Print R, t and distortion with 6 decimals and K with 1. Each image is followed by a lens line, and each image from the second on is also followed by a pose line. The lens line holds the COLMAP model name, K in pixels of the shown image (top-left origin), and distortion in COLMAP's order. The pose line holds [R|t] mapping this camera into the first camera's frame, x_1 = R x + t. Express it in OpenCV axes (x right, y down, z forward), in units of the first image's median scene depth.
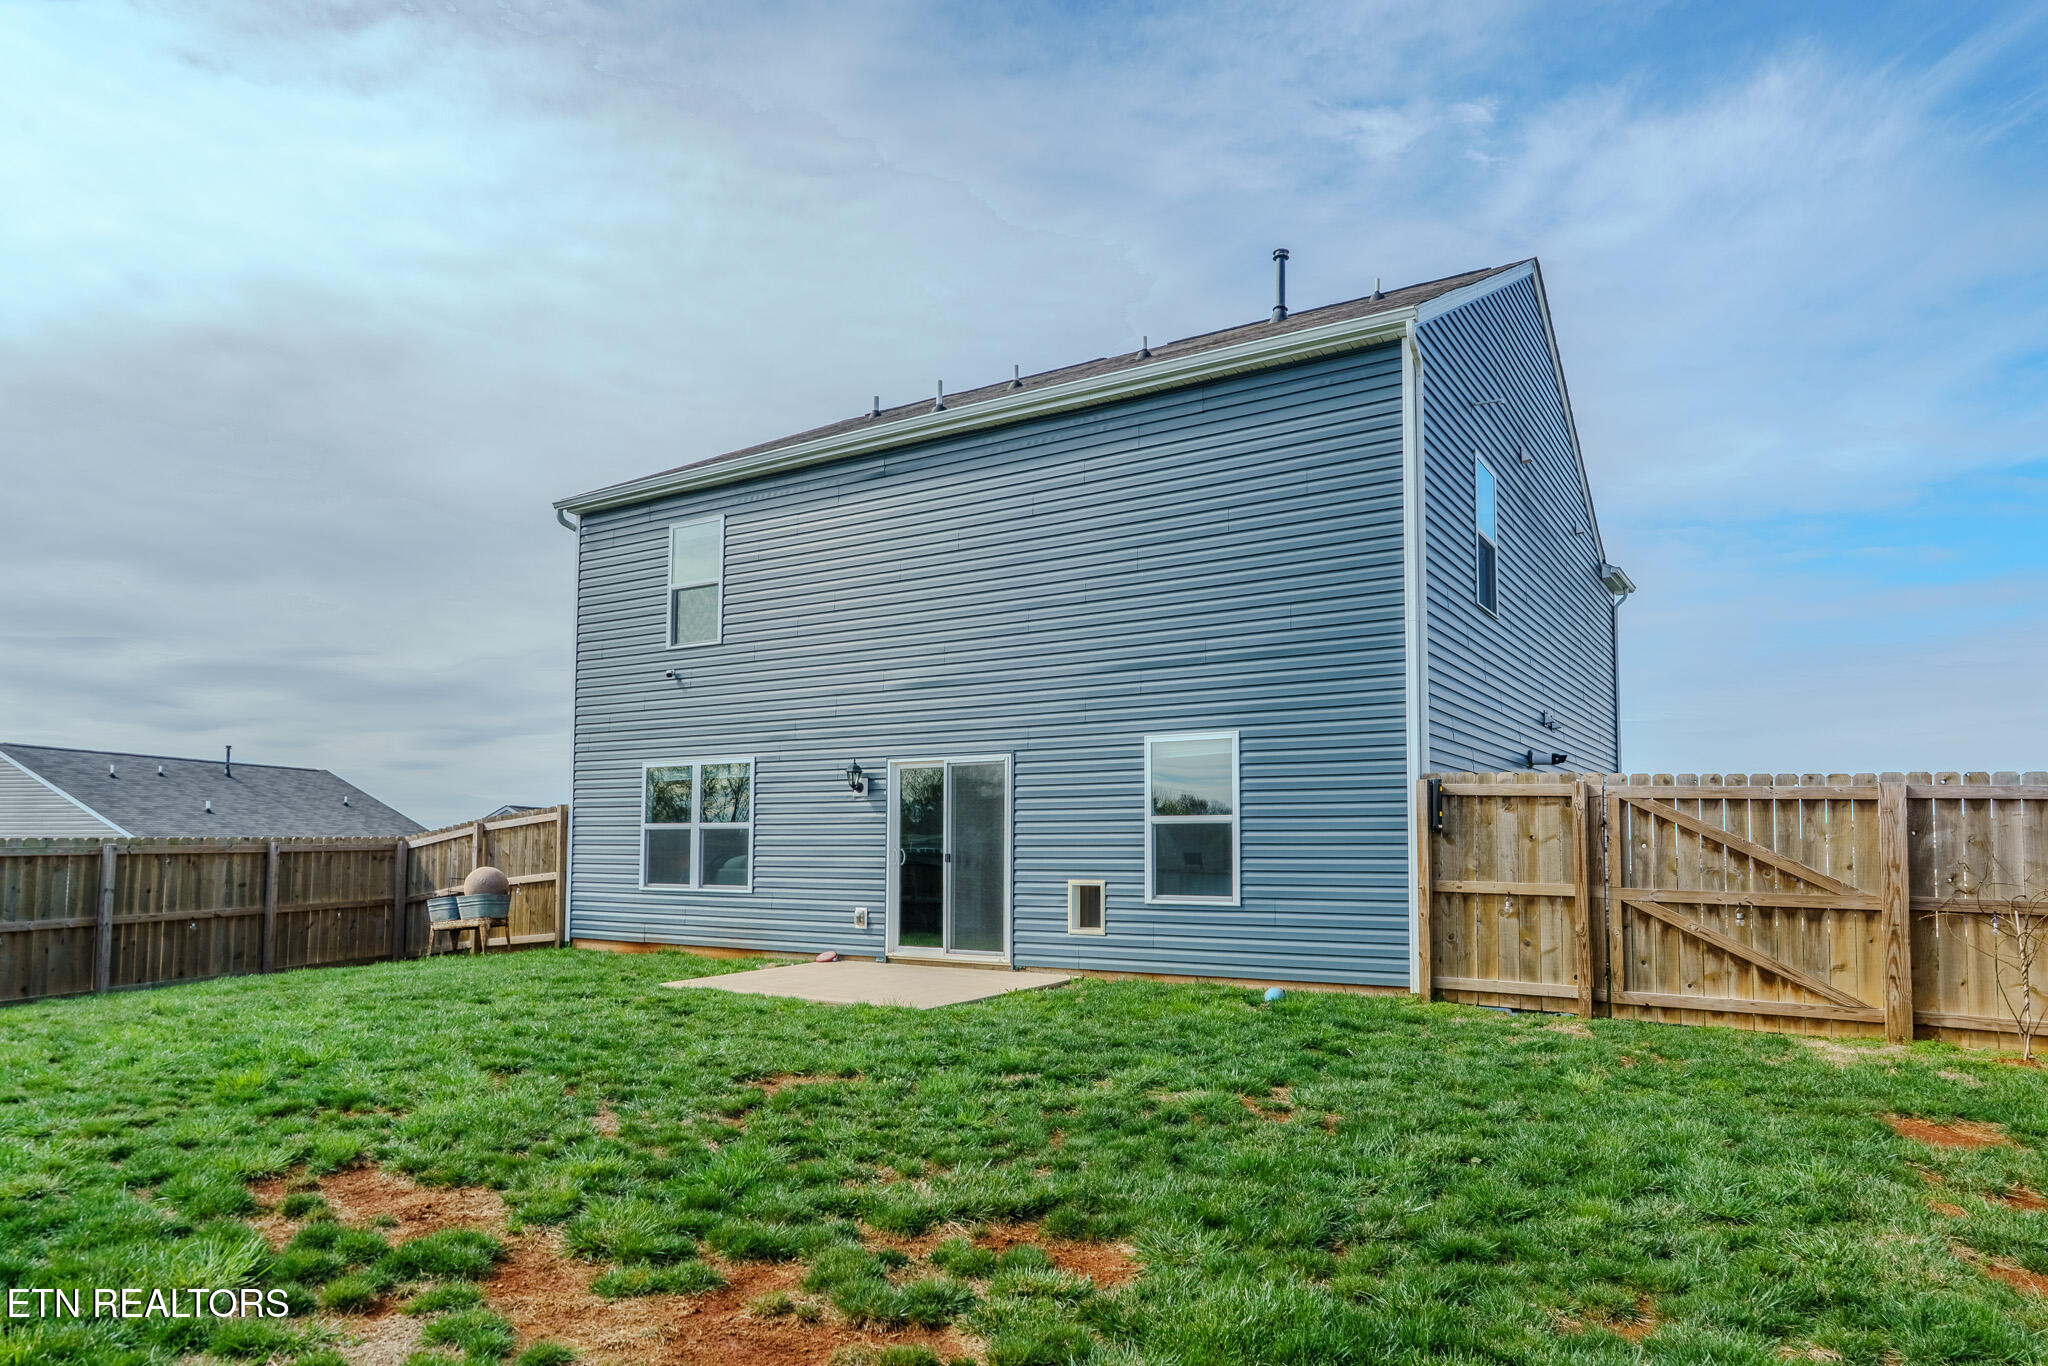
lens RADIAL K [[1251.0, 0, 1024.0], [0, 1251.0, 683.0], [0, 0, 1]] dist [0.003101, 0.000646]
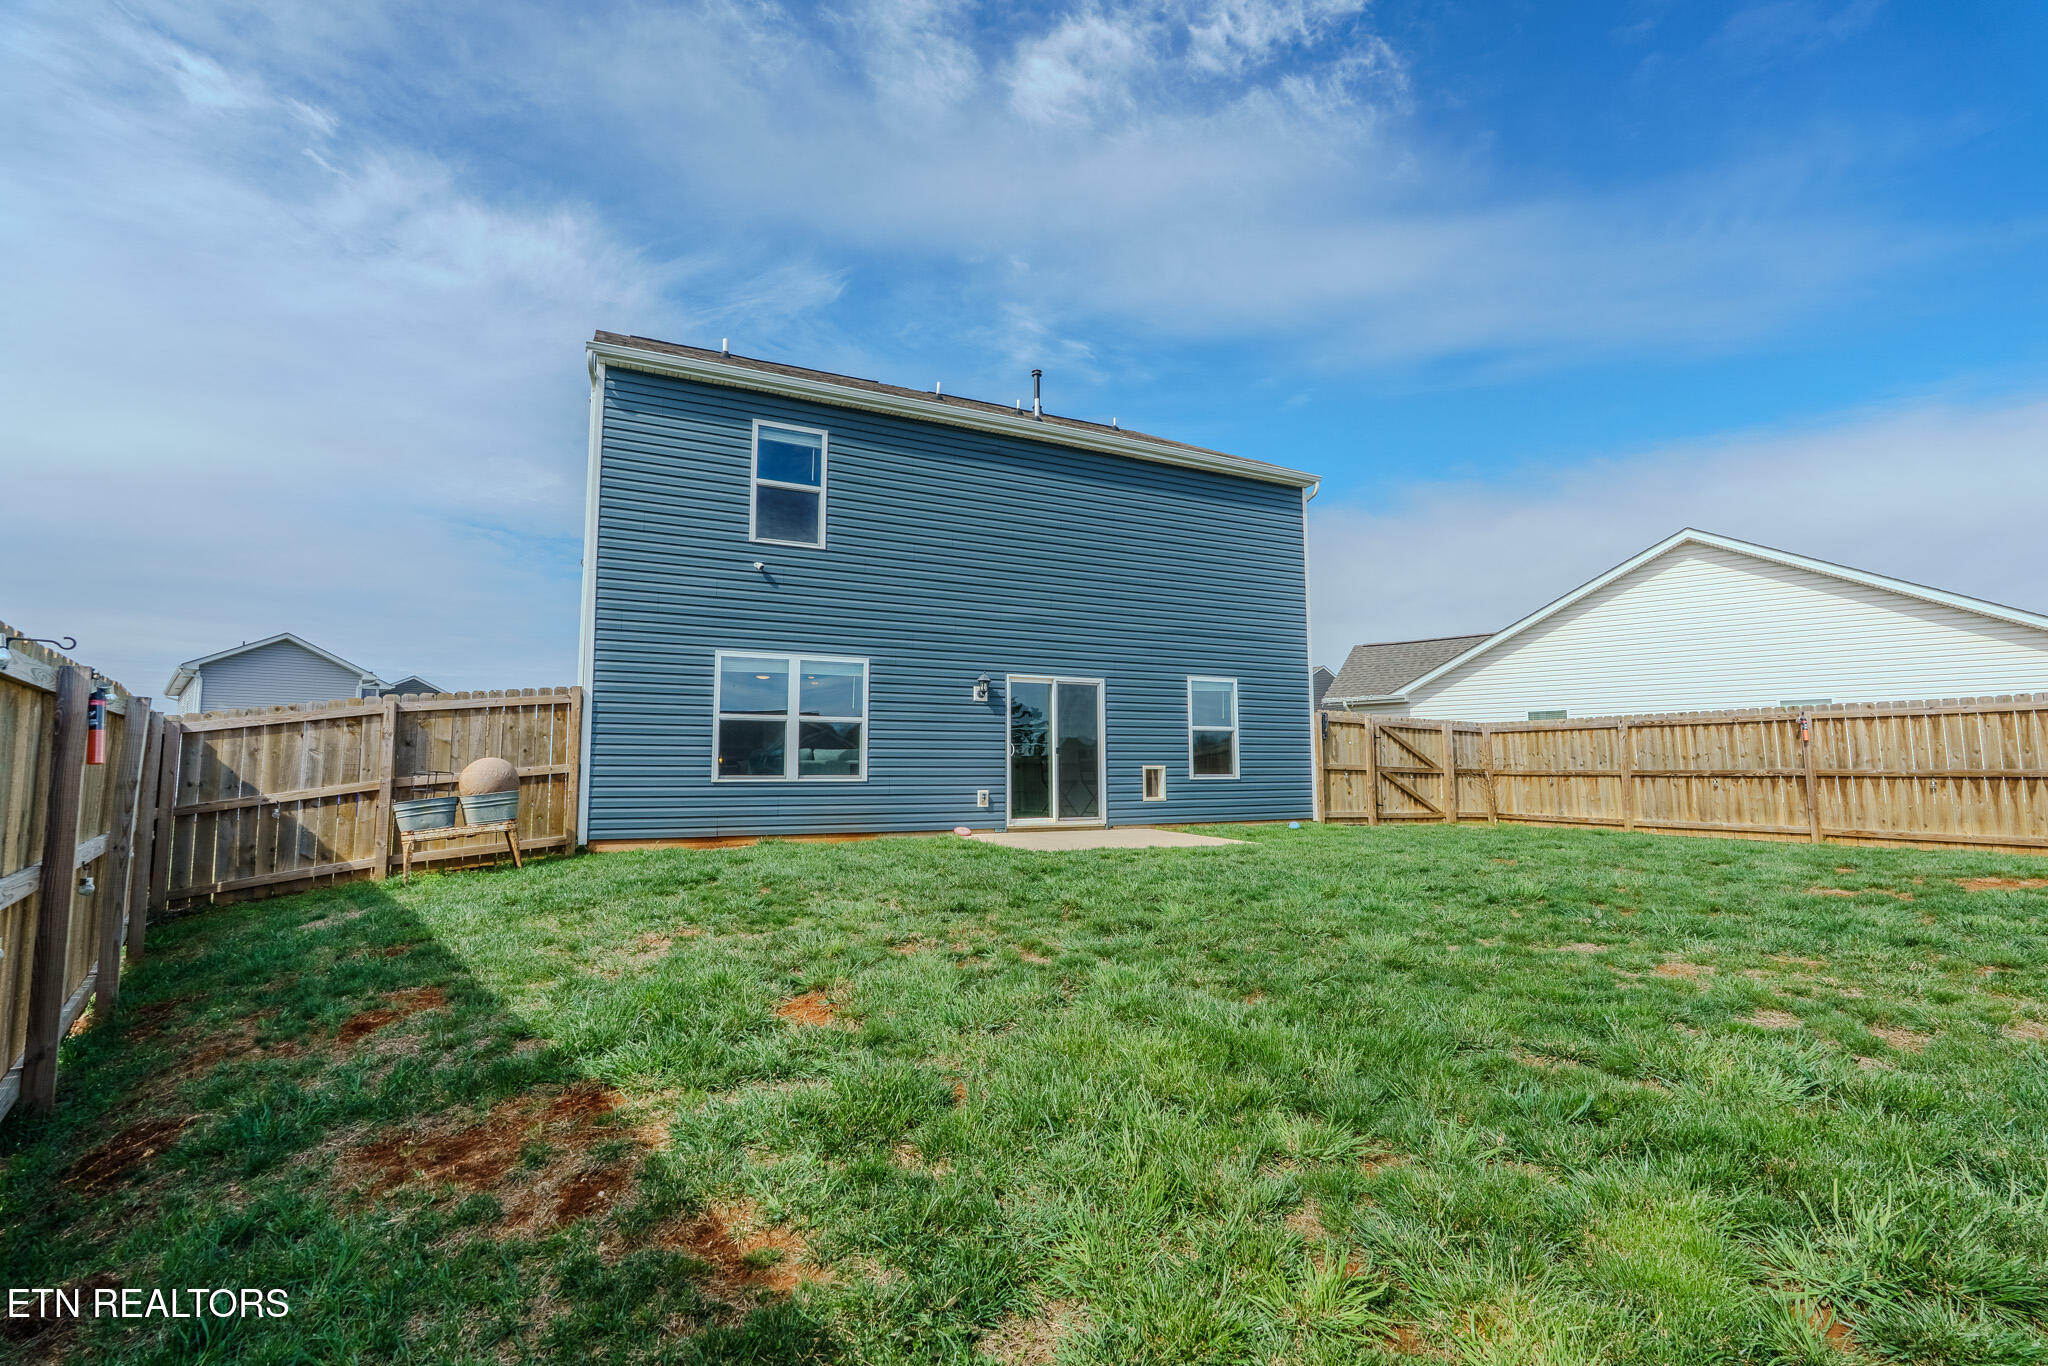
lens RADIAL K [[956.5, 0, 1024.0], [0, 956.5, 683.0], [0, 0, 1]] dist [0.000108, 0.000089]
pose [[0.508666, 0.083011, 0.856953, -1.054480], [-0.106238, 0.993786, -0.033205, 0.113343], [-0.854384, -0.074151, 0.514324, 0.542054]]
